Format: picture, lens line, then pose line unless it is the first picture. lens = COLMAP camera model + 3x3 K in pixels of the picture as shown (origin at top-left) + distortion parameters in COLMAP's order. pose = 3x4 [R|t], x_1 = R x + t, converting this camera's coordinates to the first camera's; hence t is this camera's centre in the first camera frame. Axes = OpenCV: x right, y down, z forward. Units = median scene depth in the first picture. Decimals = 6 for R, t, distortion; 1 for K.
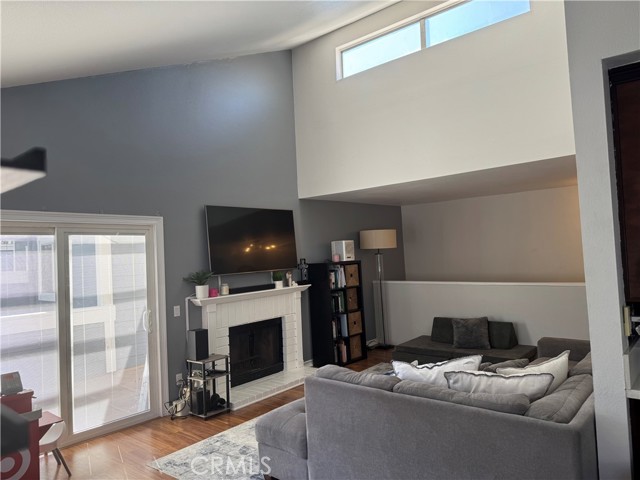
lens RADIAL K [[448.1, 0, 320.0], [0, 448.1, 240.0], [0, 0, 1]] dist [0.122785, -0.166999]
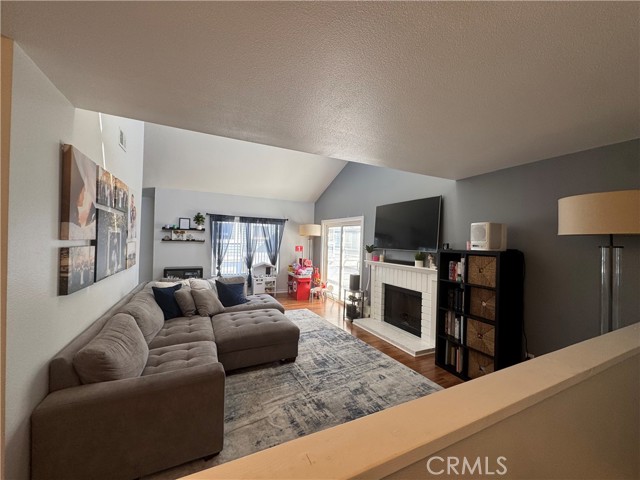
lens RADIAL K [[256.1, 0, 320.0], [0, 256.1, 240.0], [0, 0, 1]] dist [0.000446, 0.000452]
pose [[-0.401539, 0.037044, -0.915093, 0.650360], [0.016931, 0.999311, 0.033024, 0.012255], [0.915686, -0.002233, -0.401889, 1.091976]]
